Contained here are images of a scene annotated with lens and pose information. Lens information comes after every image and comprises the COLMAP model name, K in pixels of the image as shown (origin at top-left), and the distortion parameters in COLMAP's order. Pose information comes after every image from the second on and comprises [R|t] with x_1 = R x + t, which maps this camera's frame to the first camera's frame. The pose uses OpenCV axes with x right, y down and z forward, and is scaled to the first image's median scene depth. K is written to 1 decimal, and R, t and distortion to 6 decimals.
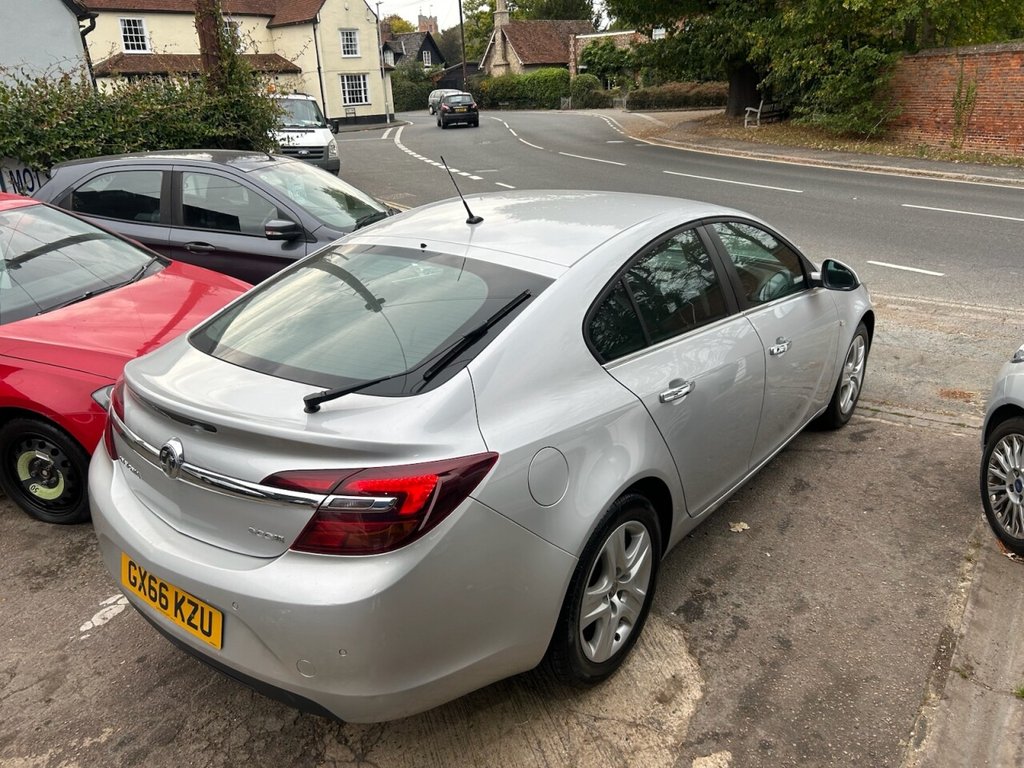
lens RADIAL K [[773.7, 0, 509.7], [0, 773.7, 387.9], [0, 0, 1]] dist [0.042704, -0.048176]
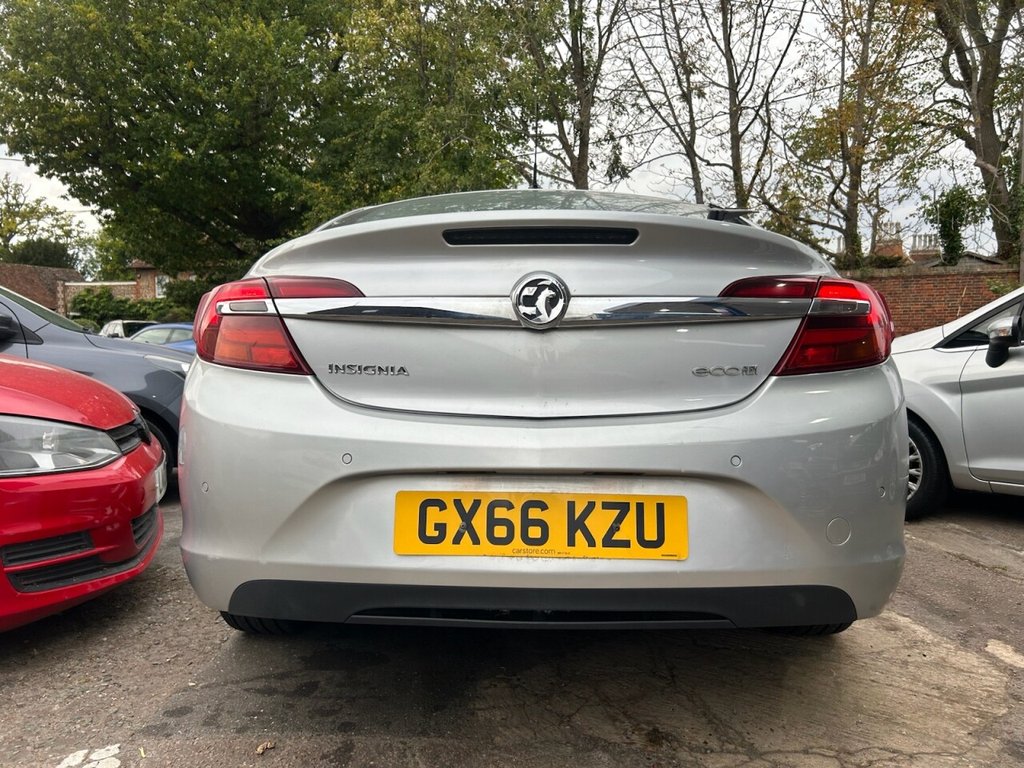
lens RADIAL K [[773.7, 0, 509.7], [0, 773.7, 387.9], [0, 0, 1]] dist [0.042704, -0.048176]
pose [[0.808711, -0.001856, 0.588203, -0.539108], [0.190482, 0.946935, -0.258903, 0.210958], [-0.556509, 0.321420, 0.766151, 0.334256]]
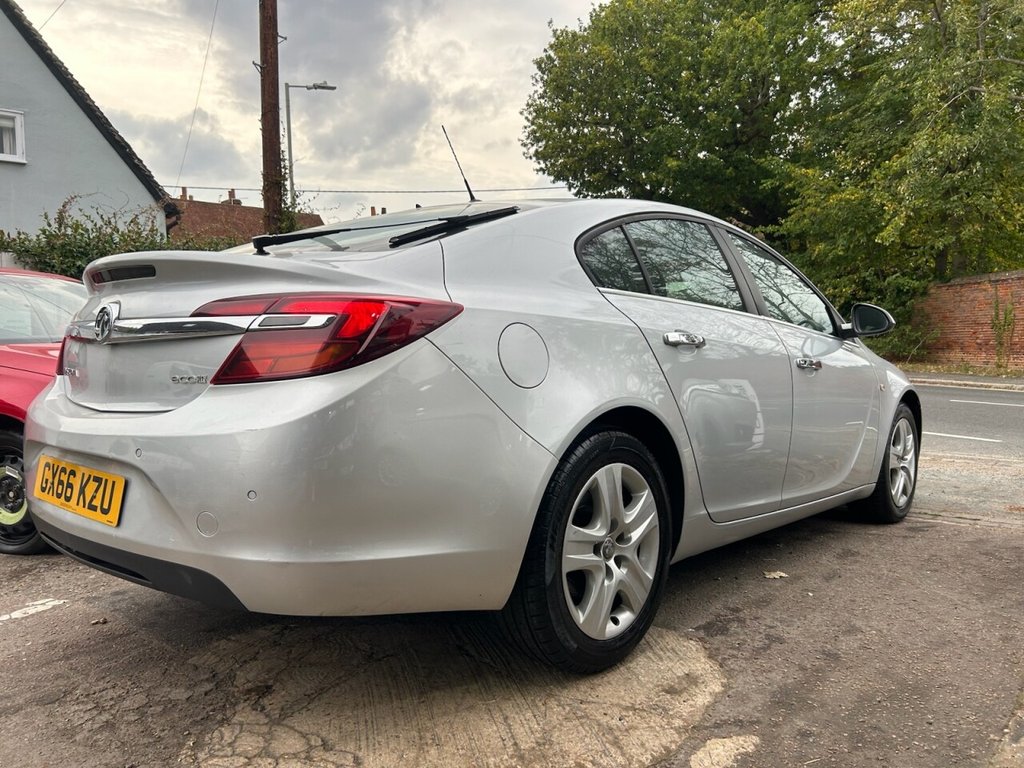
lens RADIAL K [[779.3, 0, 508.8], [0, 779.3, 394.1], [0, 0, 1]] dist [0.013740, -0.005201]
pose [[0.997476, 0.025447, -0.066283, 0.058802], [-0.043984, 0.954324, -0.295519, 0.265297], [0.055735, 0.297688, 0.953035, 0.118404]]
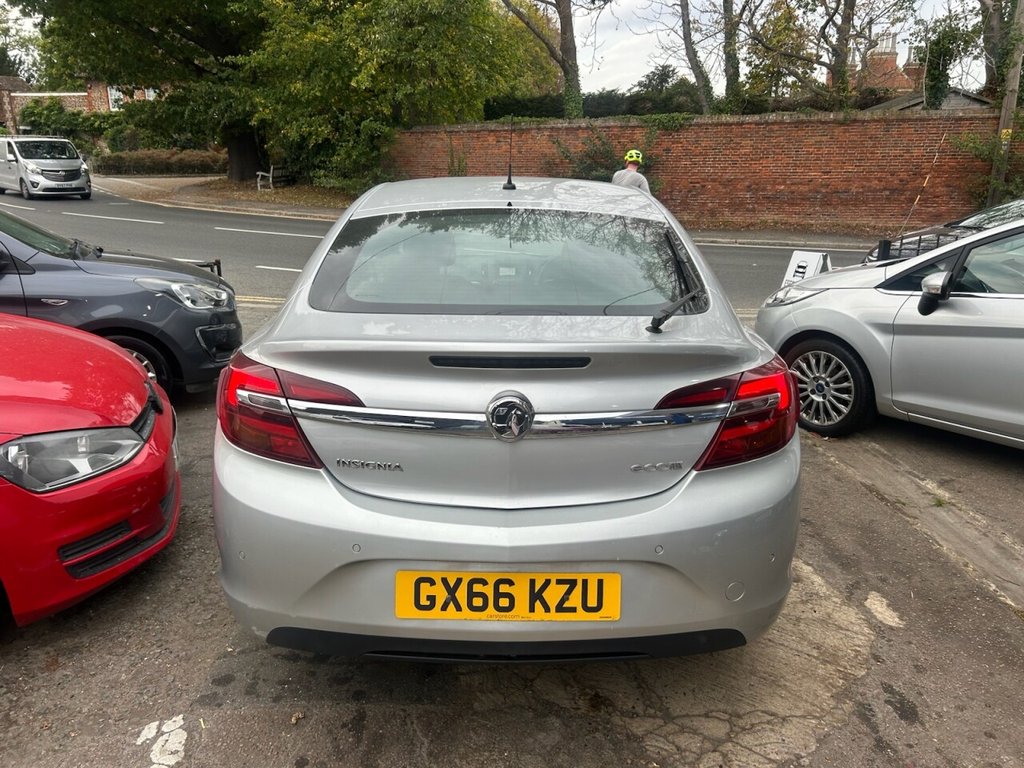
lens RADIAL K [[767.7, 0, 517.5], [0, 767.7, 382.6], [0, 0, 1]] dist [0.047837, -0.050020]
pose [[0.785791, -0.136190, 0.603311, -0.579491], [0.192560, 0.980845, -0.029389, 0.051748], [-0.587753, 0.139267, 0.796964, 0.217391]]
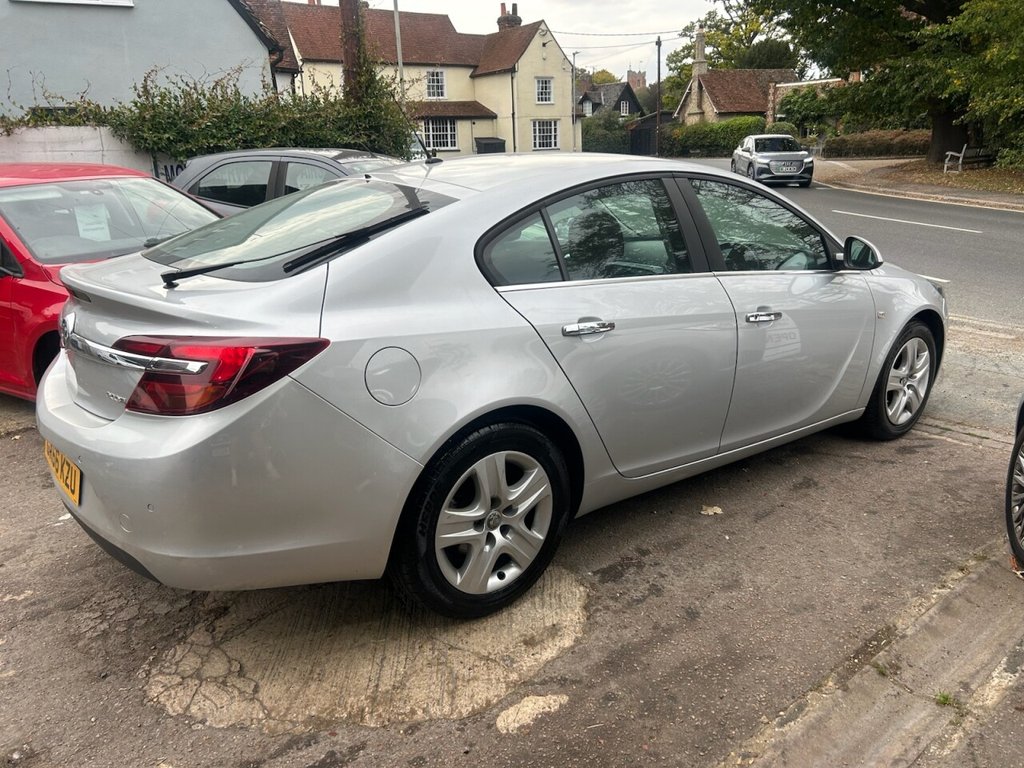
lens RADIAL K [[773.3, 0, 522.3], [0, 773.3, 392.2], [0, 0, 1]] dist [0.040992, -0.043487]
pose [[0.972928, 0.081748, -0.216170, 0.274889], [-0.093632, 0.994576, -0.045302, 0.105575], [0.211294, 0.064316, 0.975304, 0.043057]]
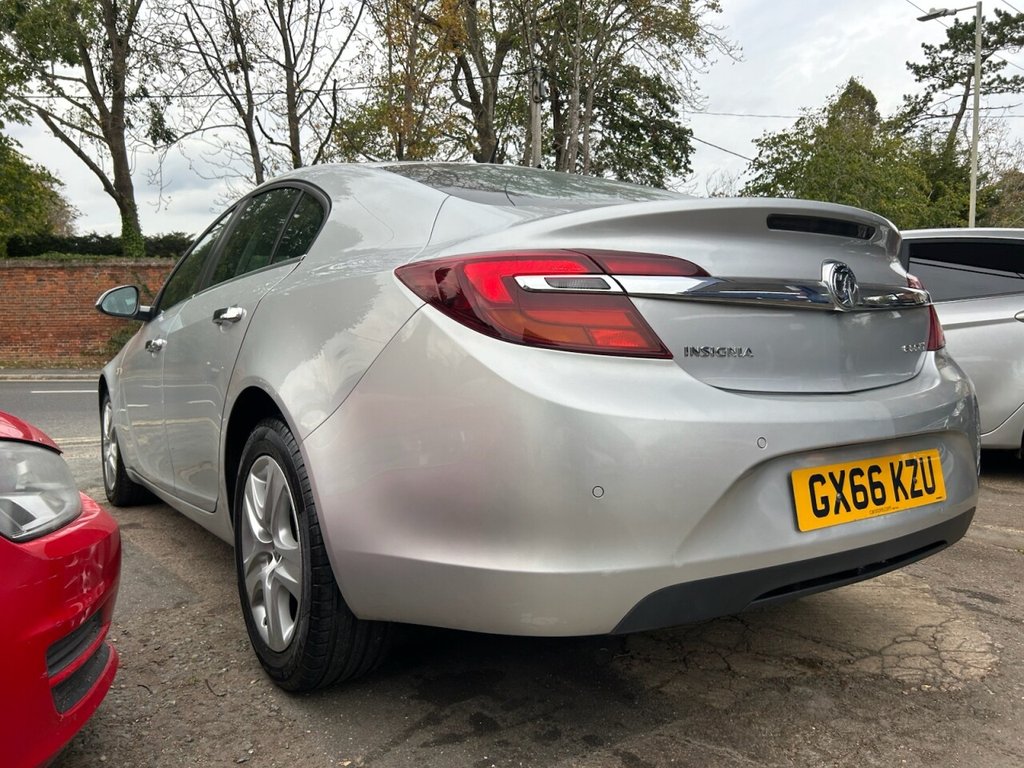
lens RADIAL K [[767.7, 0, 517.5], [0, 767.7, 382.6], [0, 0, 1]] dist [0.047837, -0.050020]
pose [[0.305823, -0.037318, 0.951357, -0.783412], [0.336871, 0.938835, -0.071464, 0.081162], [-0.890500, 0.342340, 0.299689, 0.688464]]
